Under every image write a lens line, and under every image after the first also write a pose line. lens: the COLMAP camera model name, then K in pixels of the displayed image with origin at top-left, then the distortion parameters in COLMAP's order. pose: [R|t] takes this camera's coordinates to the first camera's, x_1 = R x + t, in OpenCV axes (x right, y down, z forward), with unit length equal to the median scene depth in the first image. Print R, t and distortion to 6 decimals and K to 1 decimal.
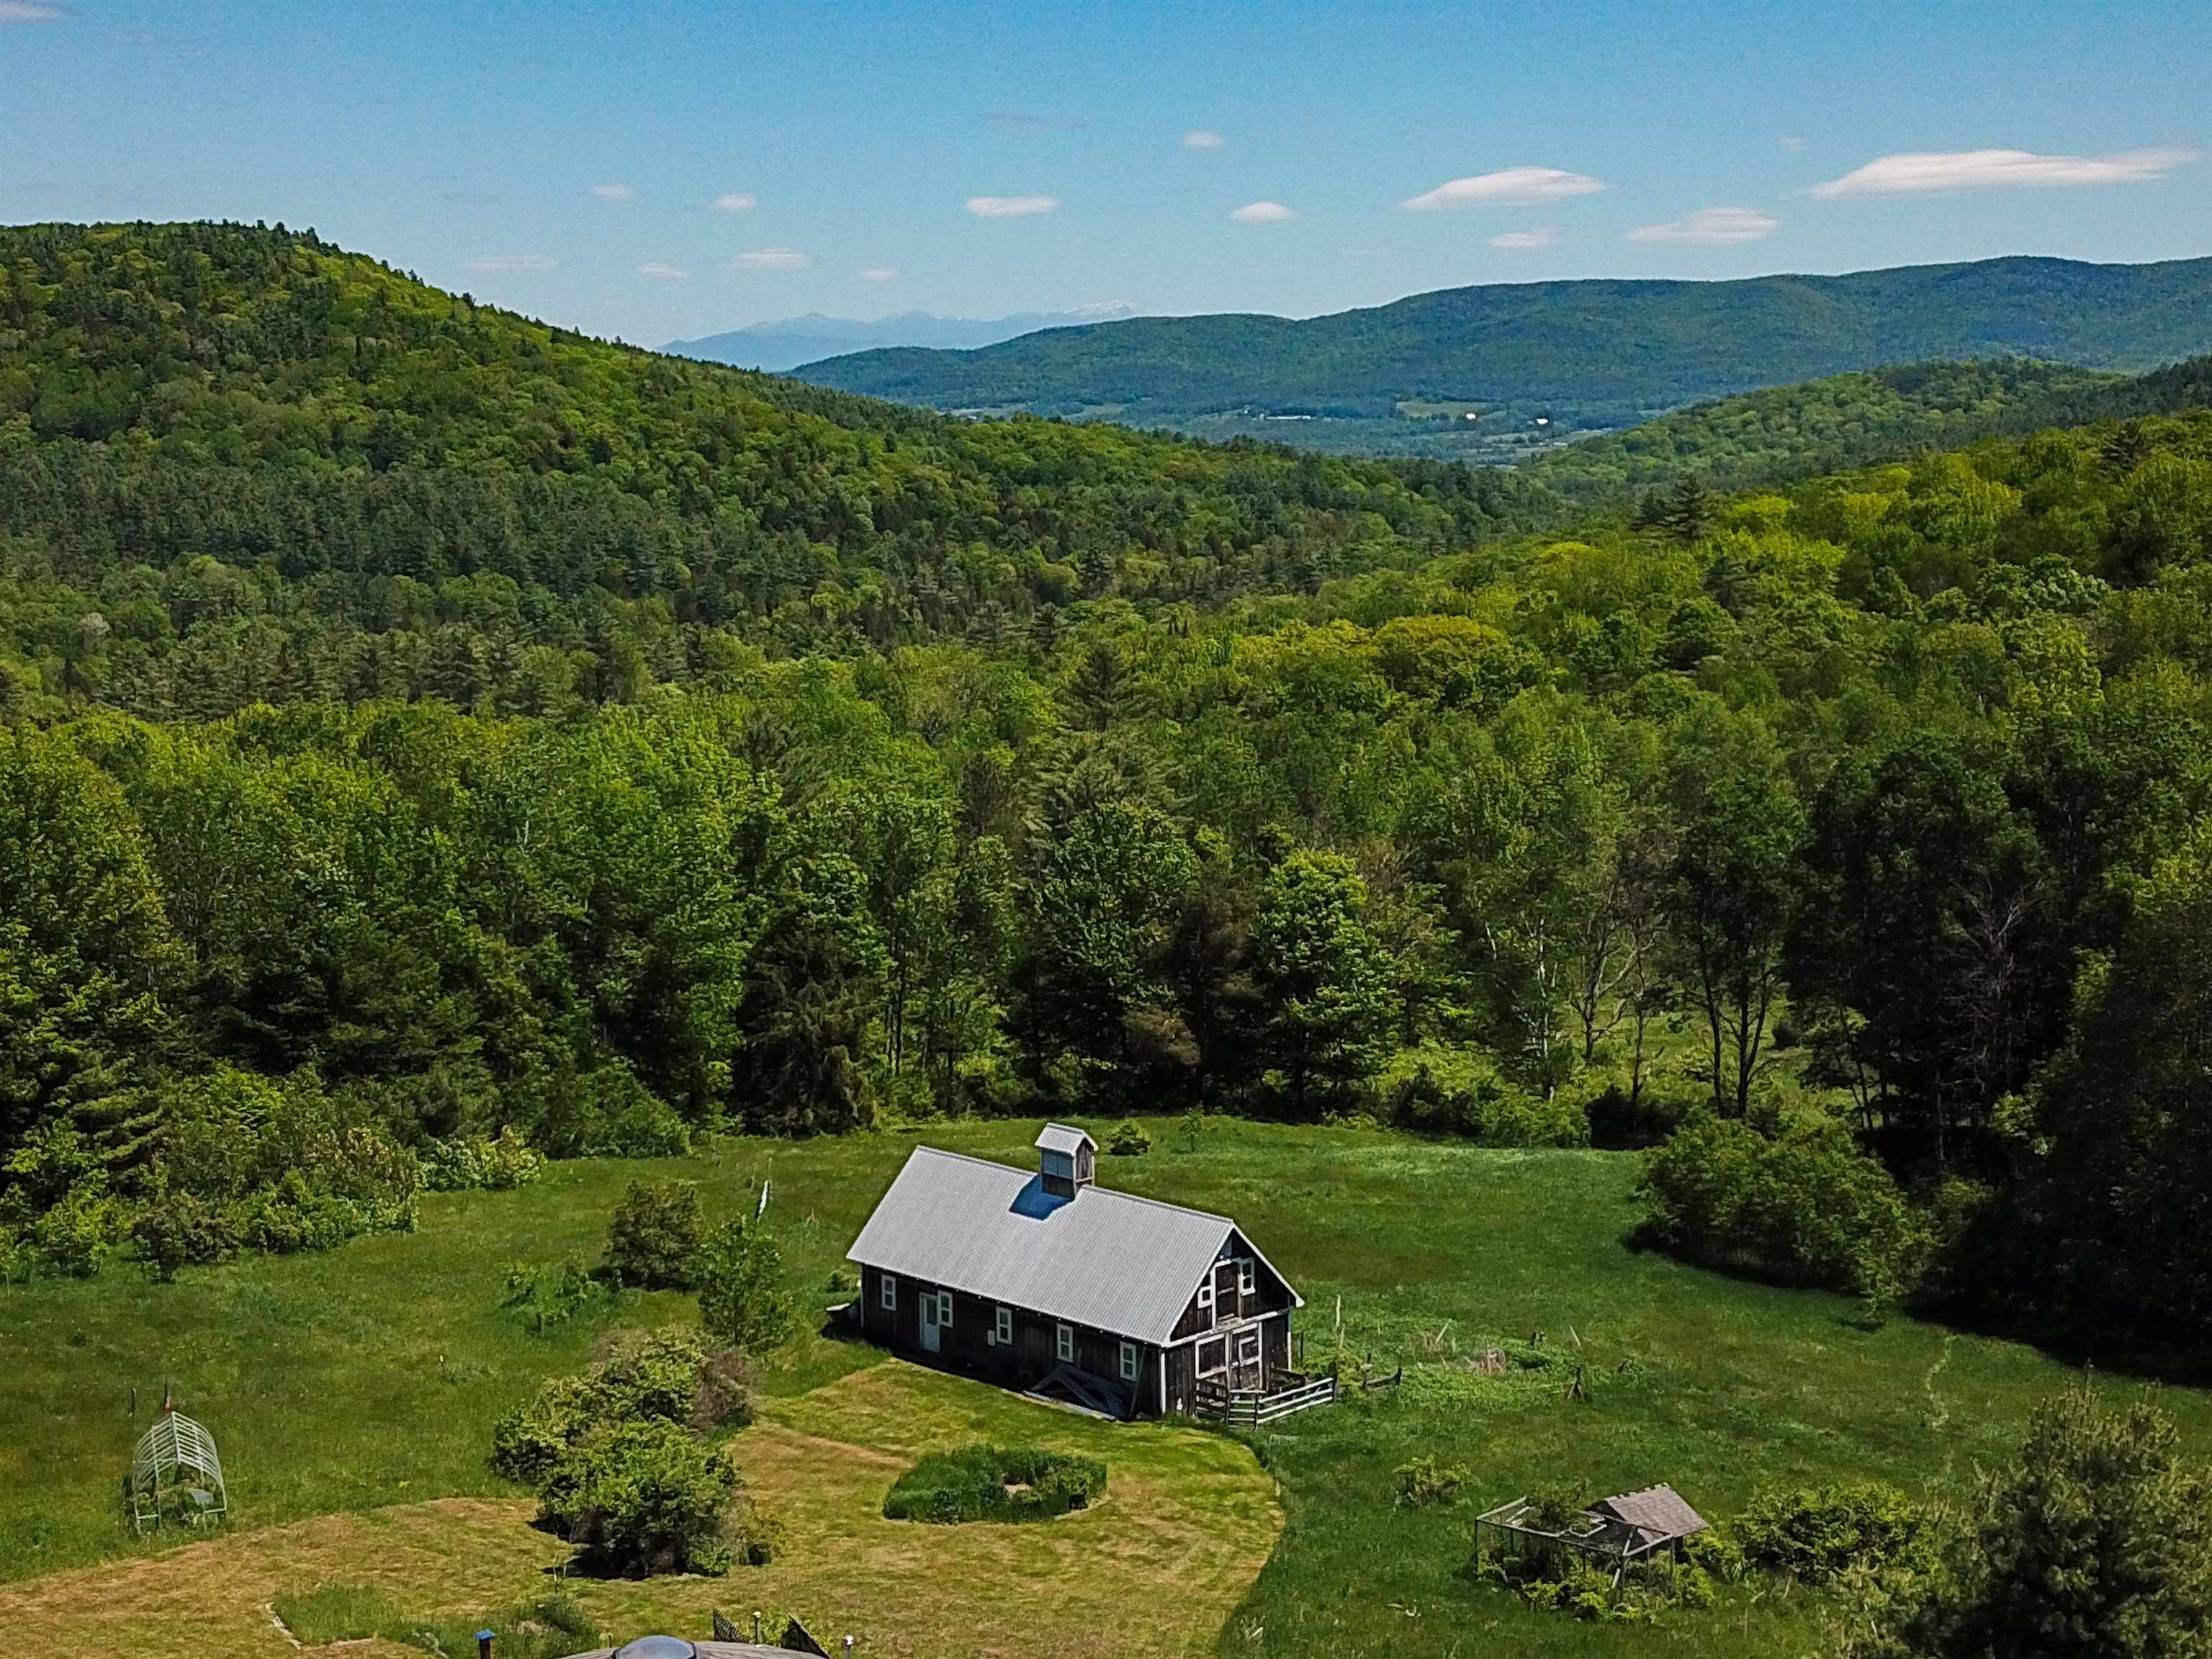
lens RADIAL K [[3359.1, 0, 1111.0], [0, 3359.1, 775.5], [0, 0, 1]] dist [0.341337, -1.768956]
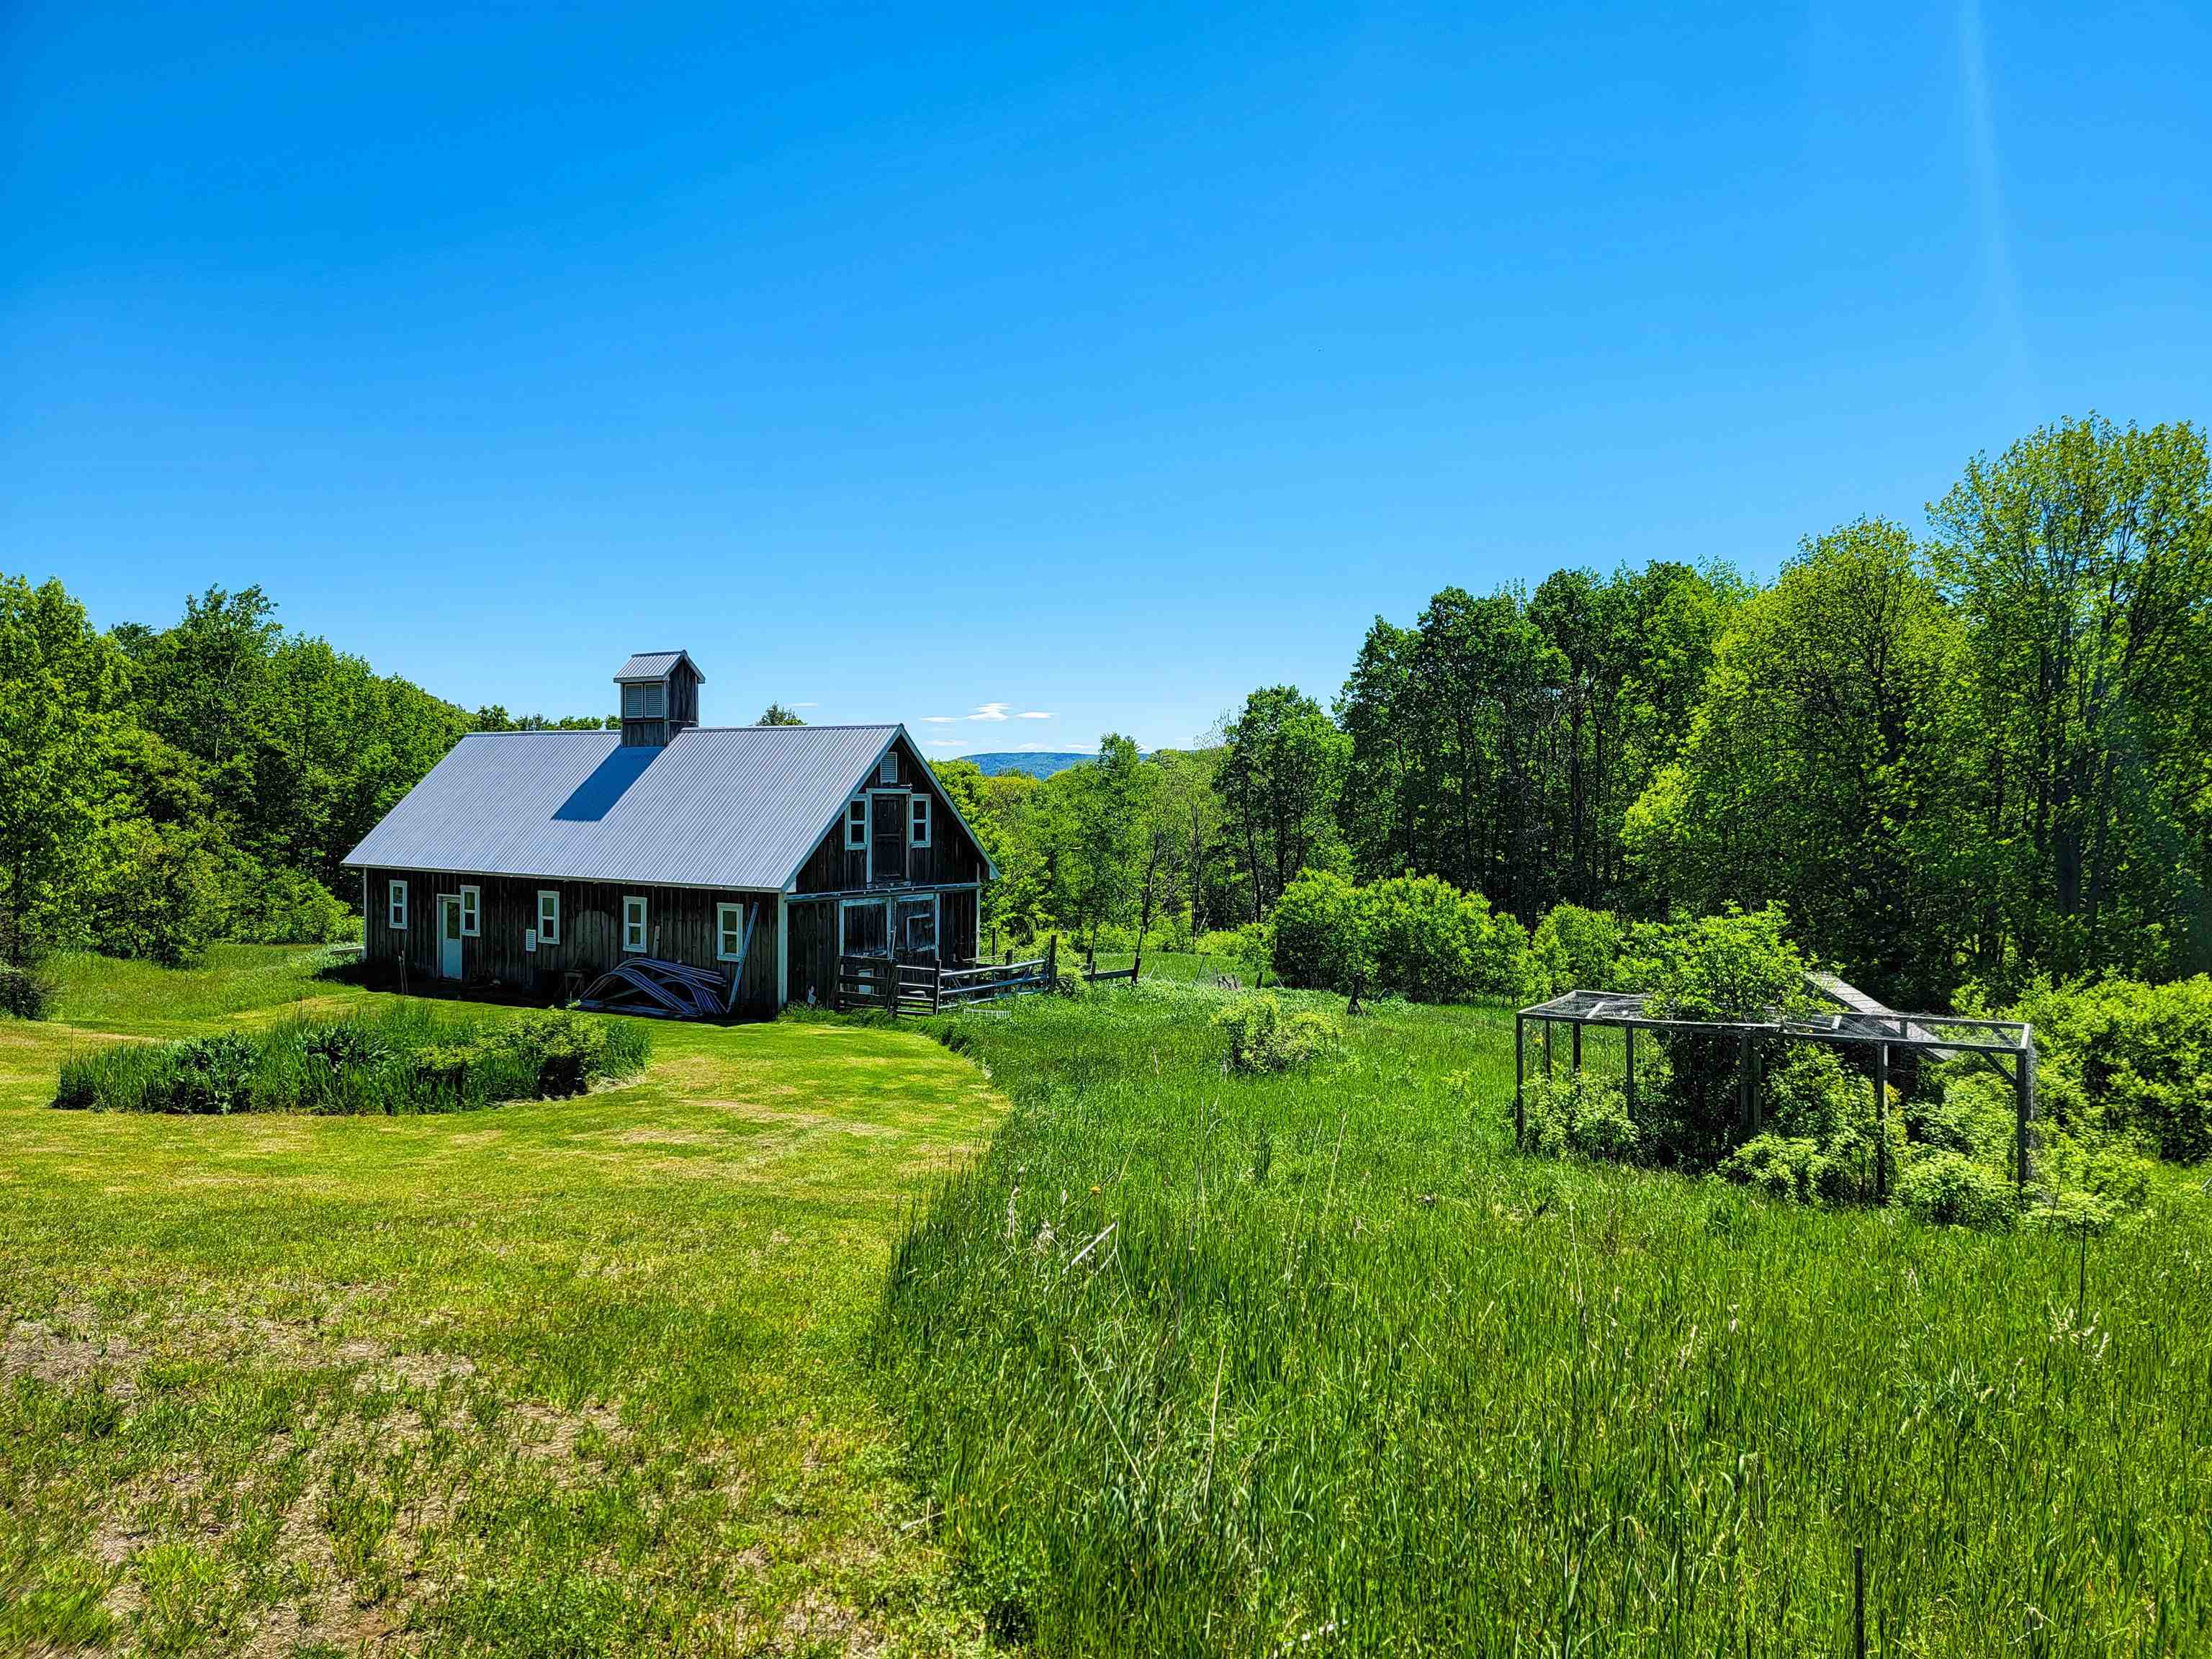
lens RADIAL K [[1526.9, 0, 1192.6], [0, 1526.9, 829.1], [0, 0, 1]] dist [0.004967, -0.001839]
pose [[0.971748, 0.014967, 0.235544, 0.014698], [0.007419, 0.995557, -0.093867, 0.122713], [-0.235902, 0.092963, 0.967320, 0.474410]]
